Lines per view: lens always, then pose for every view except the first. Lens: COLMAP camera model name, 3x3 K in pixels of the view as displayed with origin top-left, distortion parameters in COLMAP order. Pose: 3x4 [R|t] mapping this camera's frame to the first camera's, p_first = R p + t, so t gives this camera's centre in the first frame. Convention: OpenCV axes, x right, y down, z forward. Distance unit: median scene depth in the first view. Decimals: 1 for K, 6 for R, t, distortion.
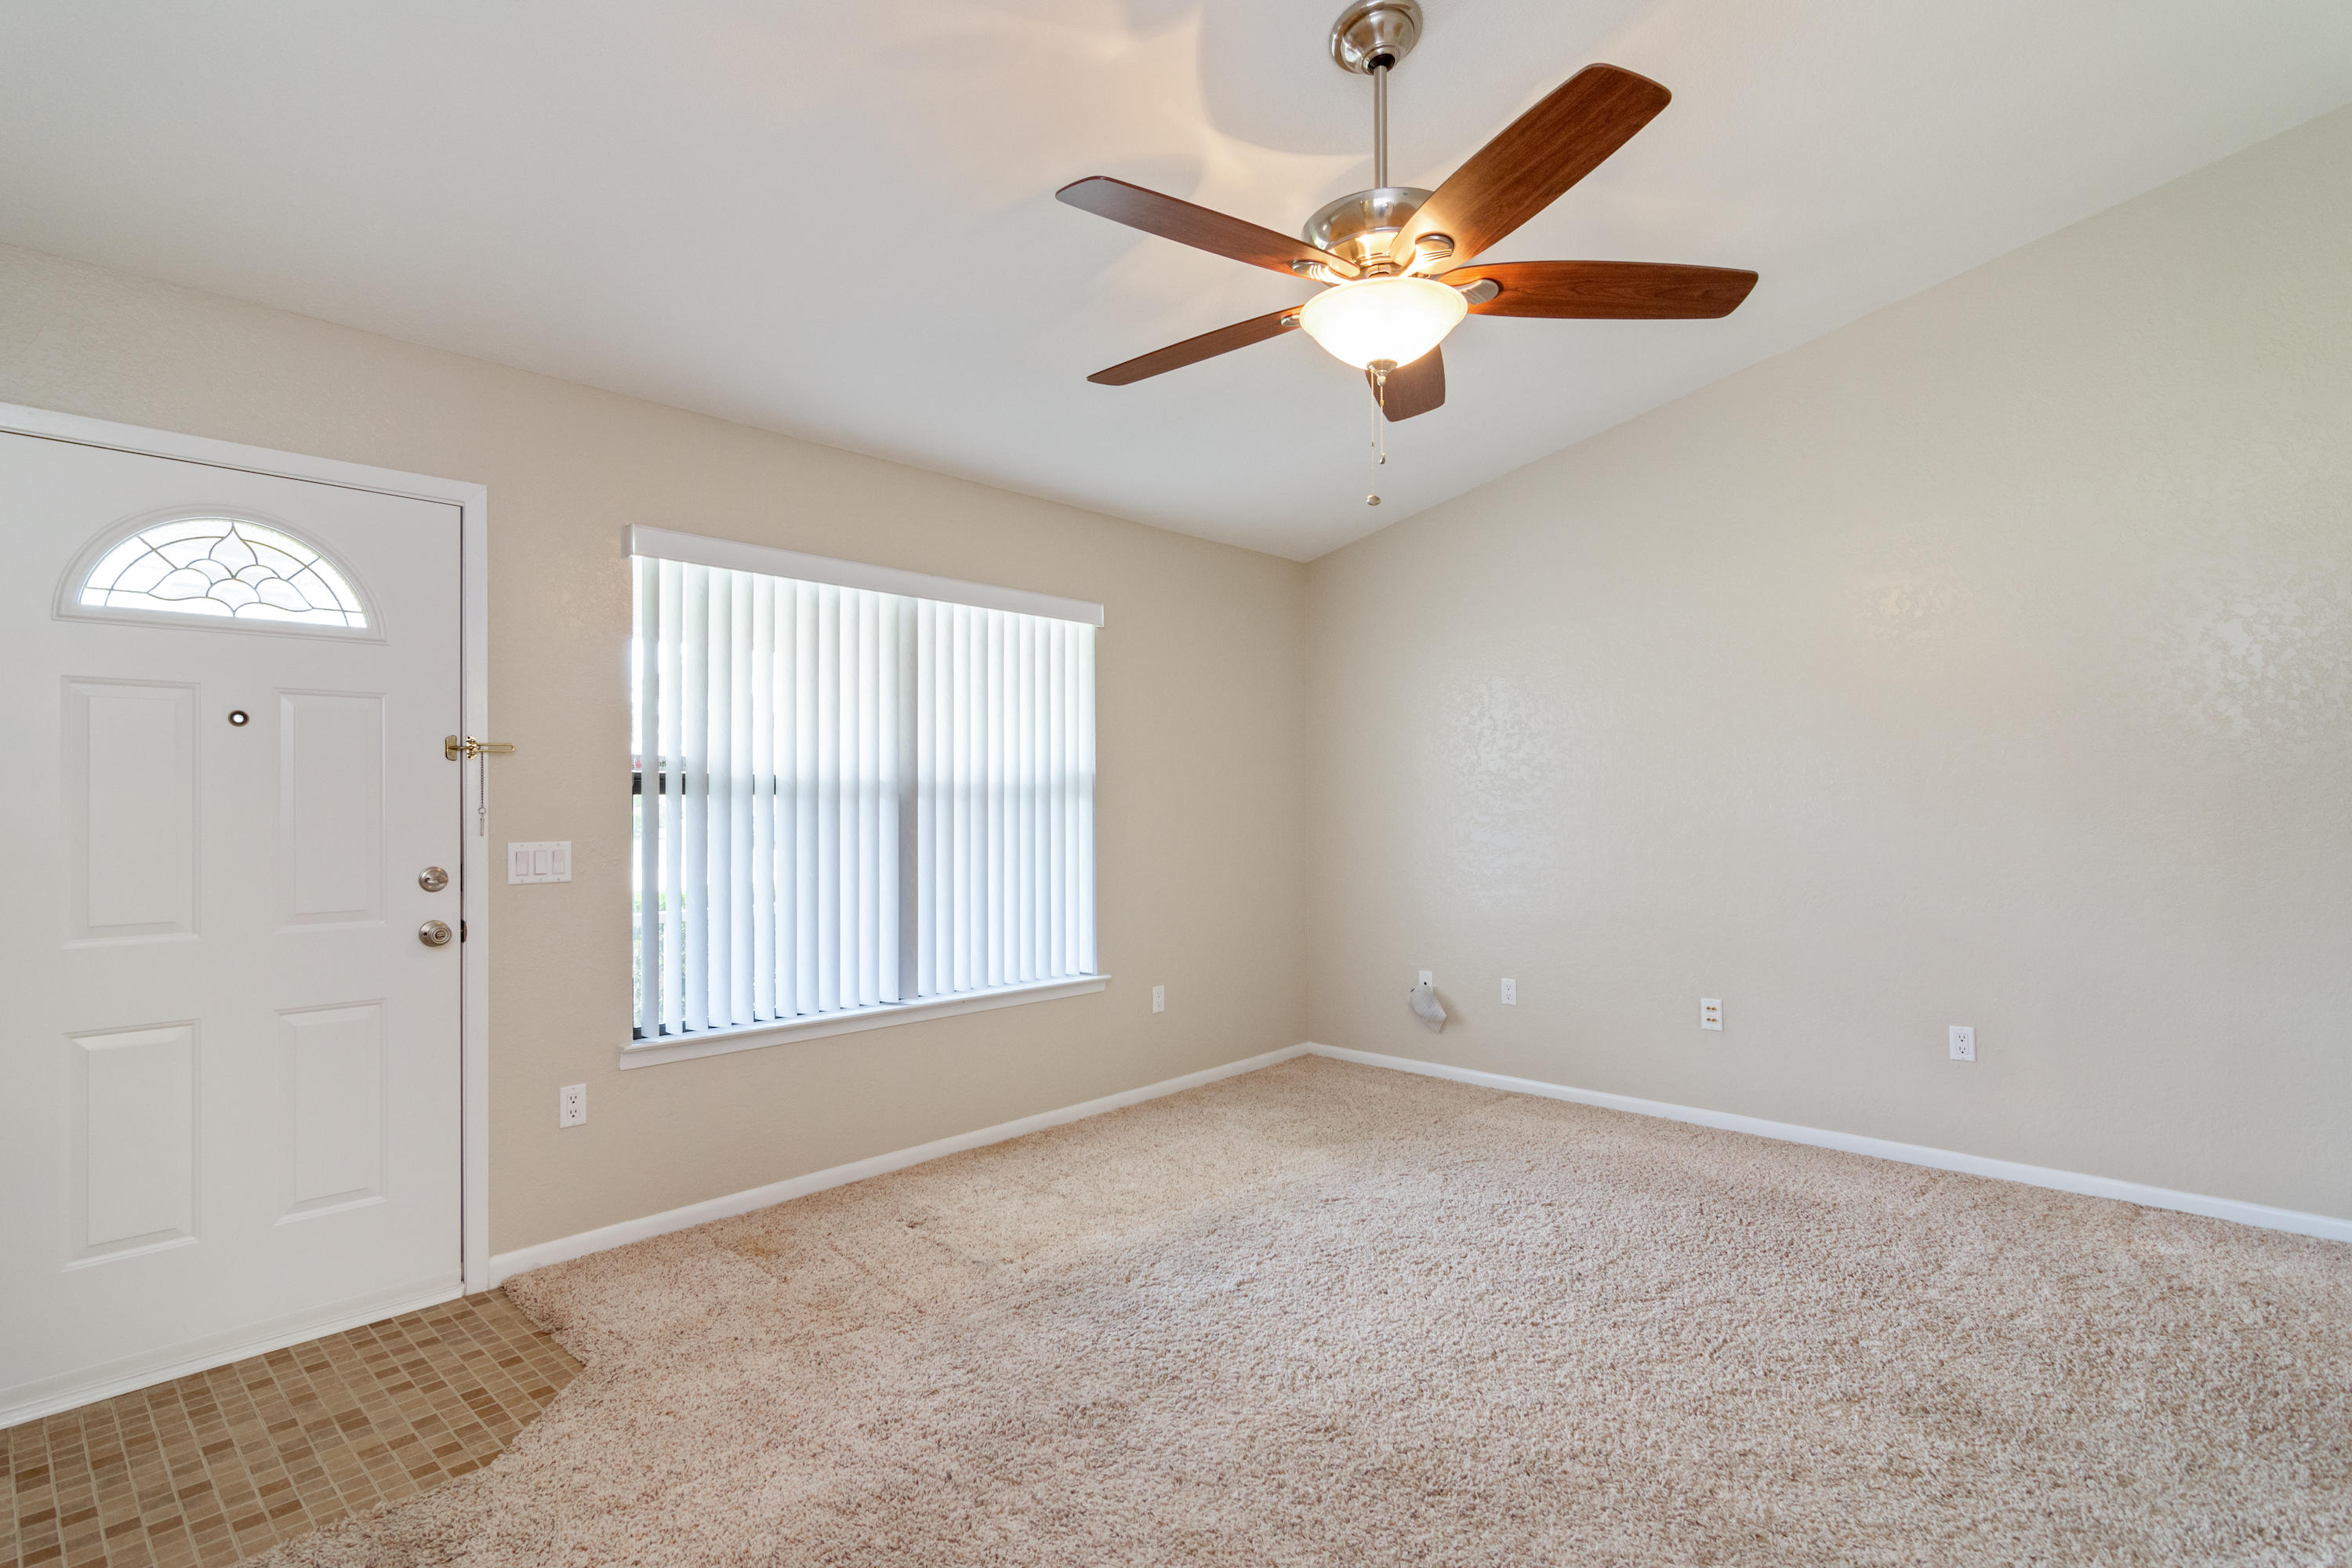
lens RADIAL K [[1153.6, 0, 1146.9], [0, 1153.6, 799.6], [0, 0, 1]] dist [-0.000004, -0.000455]
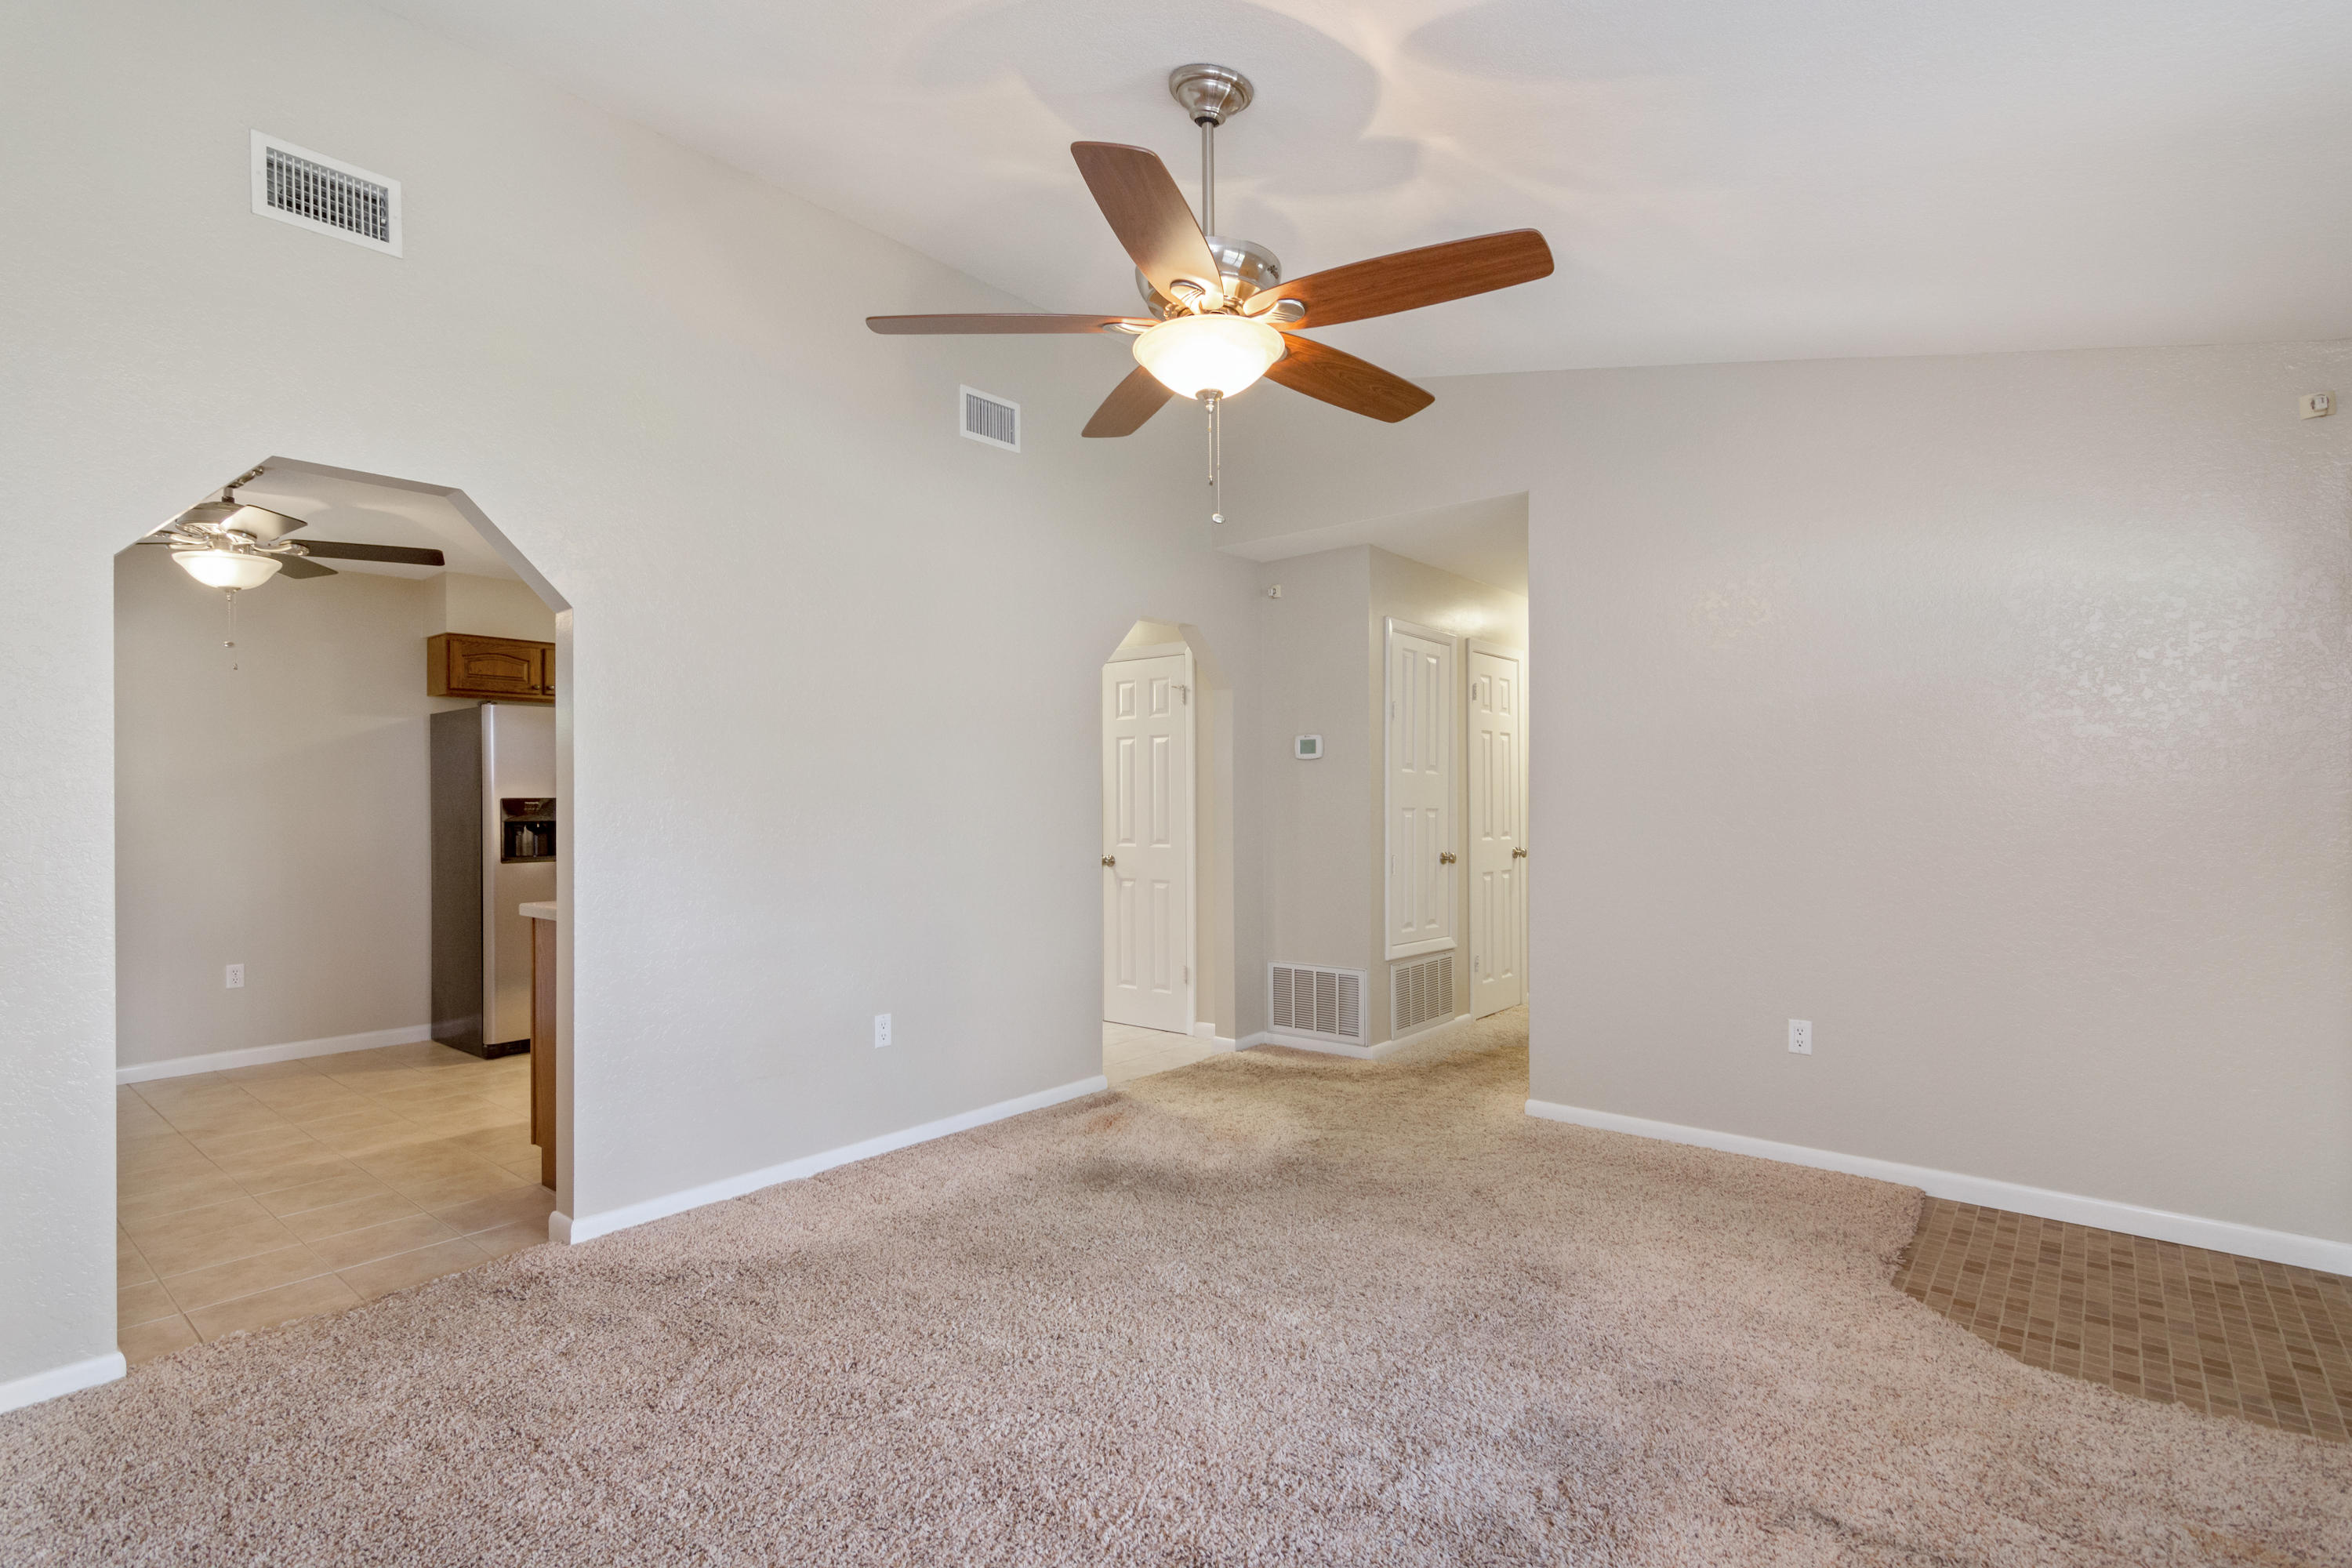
lens RADIAL K [[1094.5, 0, 1176.0], [0, 1094.5, 784.0], [0, 0, 1]] dist [-0.000085, 0.000512]
pose [[-0.996022, 0.006669, -0.088861, 0.329279], [0.007788, 0.999895, -0.012249, 0.009745], [0.088770, -0.012892, -0.995969, 2.022901]]
